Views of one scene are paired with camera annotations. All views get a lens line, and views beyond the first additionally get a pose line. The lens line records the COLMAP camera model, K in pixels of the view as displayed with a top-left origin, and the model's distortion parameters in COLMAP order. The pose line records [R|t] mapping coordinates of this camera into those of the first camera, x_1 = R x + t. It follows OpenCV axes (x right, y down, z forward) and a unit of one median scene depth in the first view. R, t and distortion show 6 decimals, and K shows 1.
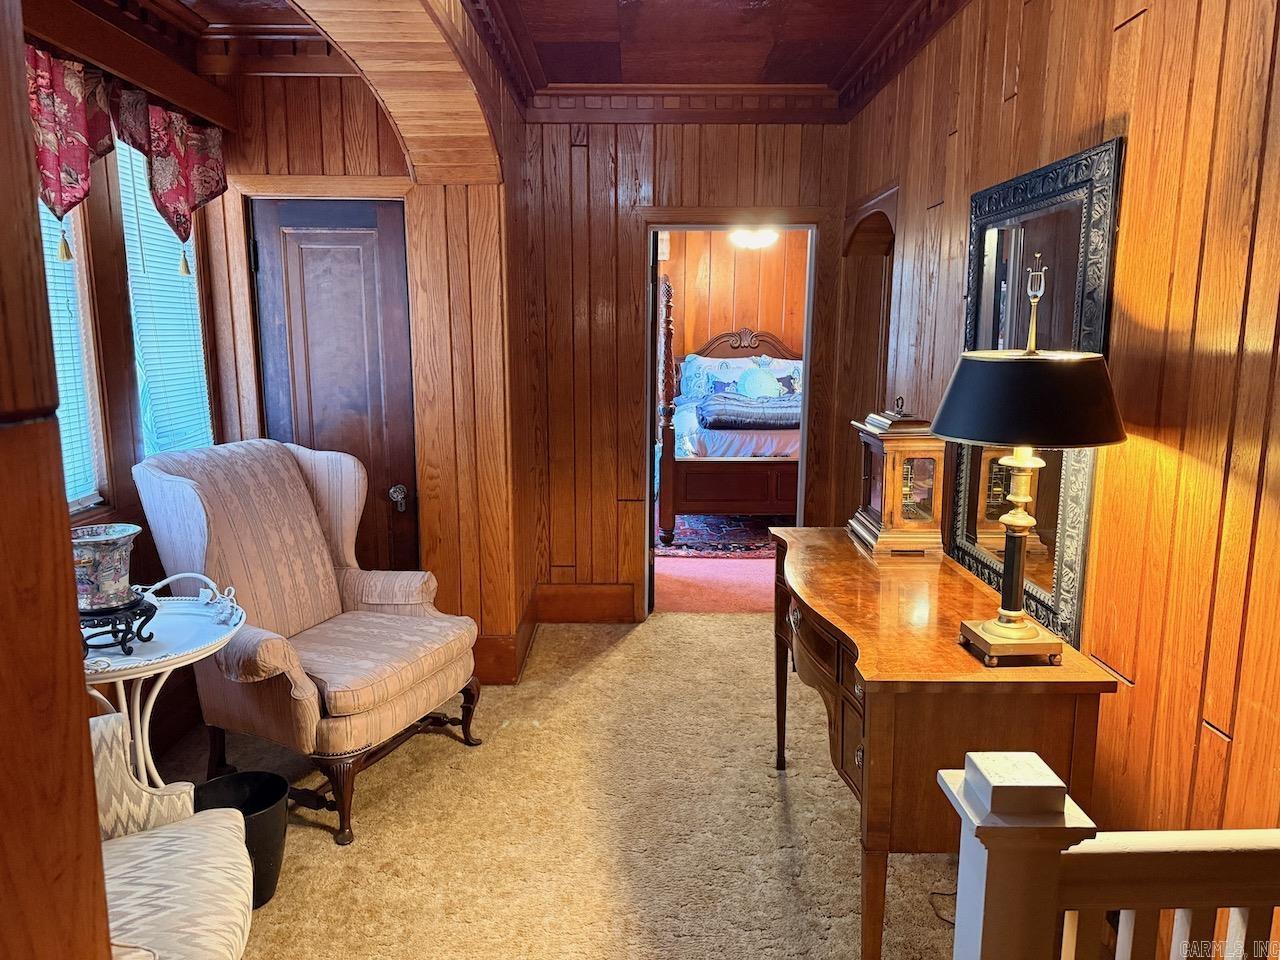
lens RADIAL K [[882.6, 0, 640.0], [0, 882.6, 480.0], [0, 0, 1]] dist [0.002832, 0.000165]
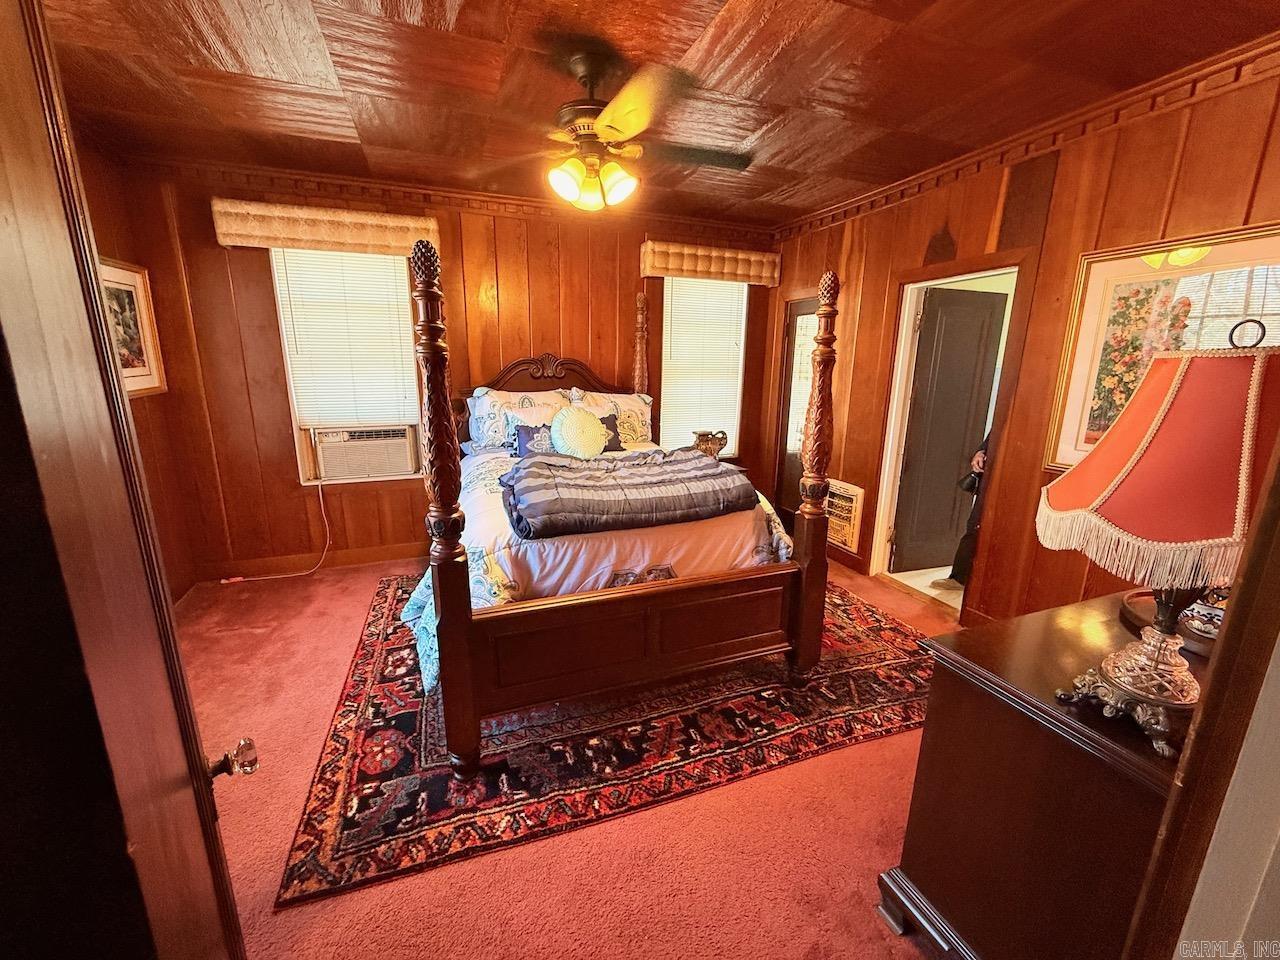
lens RADIAL K [[508.2, 0, 640.0], [0, 508.2, 480.0], [0, 0, 1]] dist [0.000312, 0.000008]
pose [[0.931798, -0.073519, 0.355454, 0.024661], [0.050762, 0.996043, 0.072943, -0.089041], [-0.359410, -0.049925, 0.931843, 0.543767]]
